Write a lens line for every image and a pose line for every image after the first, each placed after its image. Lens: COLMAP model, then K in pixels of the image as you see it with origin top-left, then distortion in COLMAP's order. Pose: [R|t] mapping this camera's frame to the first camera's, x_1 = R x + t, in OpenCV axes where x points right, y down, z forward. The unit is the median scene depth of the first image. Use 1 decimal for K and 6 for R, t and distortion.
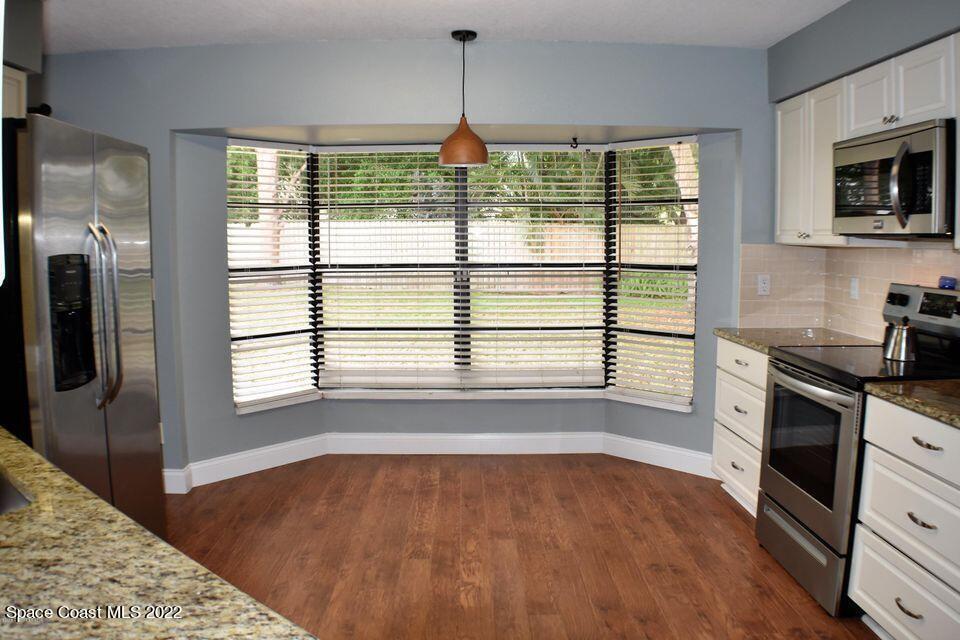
lens RADIAL K [[740.1, 0, 486.2], [0, 740.1, 320.2], [0, 0, 1]] dist [-0.213356, 0.082810]
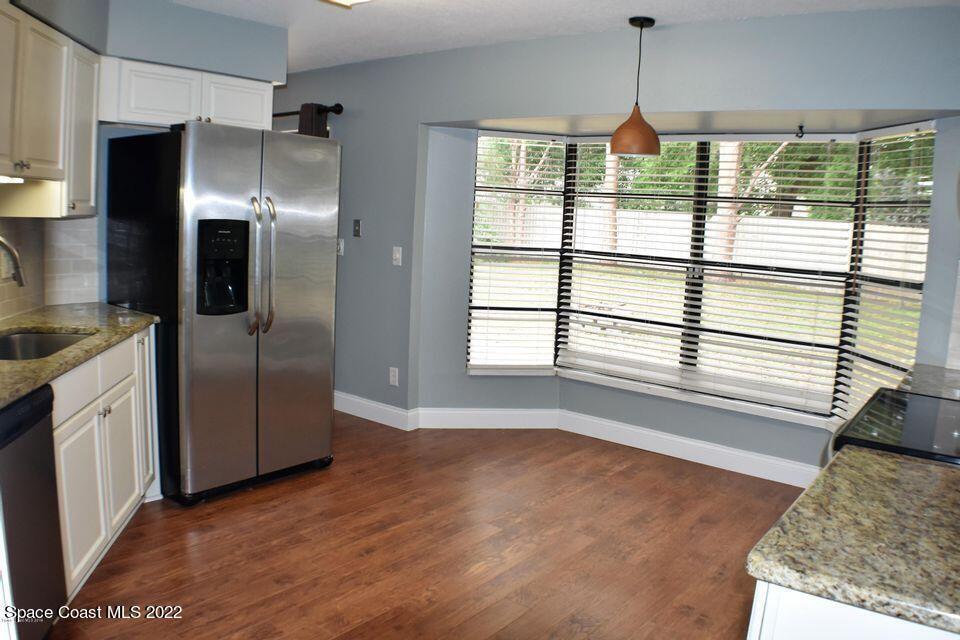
lens RADIAL K [[740.1, 0, 486.2], [0, 740.1, 320.2], [0, 0, 1]] dist [-0.213356, 0.082810]
pose [[0.766921, 0.125837, -0.629283, 0.361995], [-0.120982, 0.991354, 0.050797, -0.014158], [0.630234, 0.037175, 0.775515, 0.104529]]
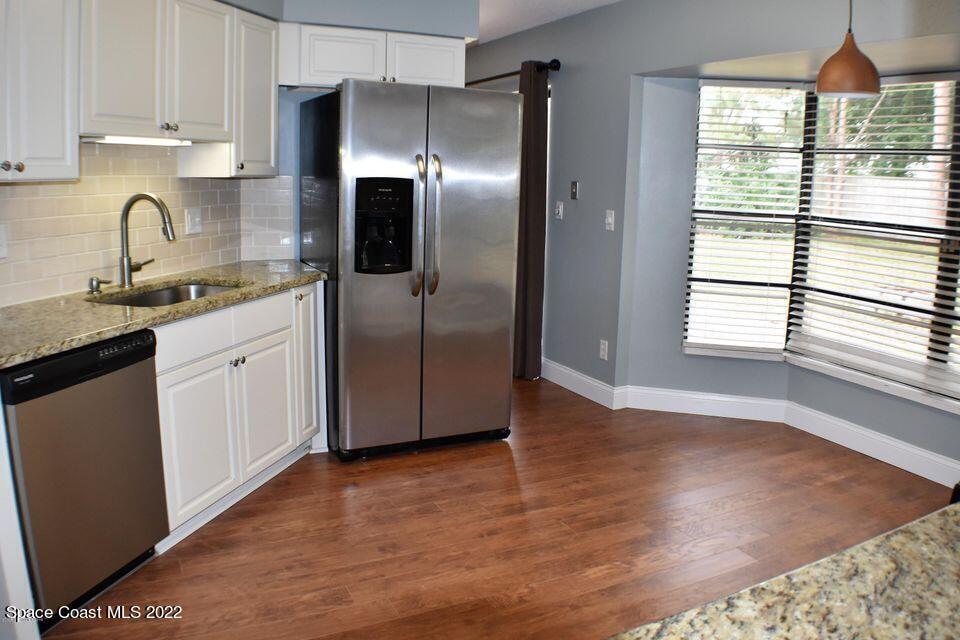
lens RADIAL K [[736.9, 0, 485.4], [0, 736.9, 317.1], [0, 0, 1]] dist [-0.182730, 0.036086]
pose [[0.418964, 0.181340, -0.889711, 0.404641], [-0.129086, 0.981797, 0.139322, -0.023763], [0.898780, 0.056478, 0.434746, 0.271987]]
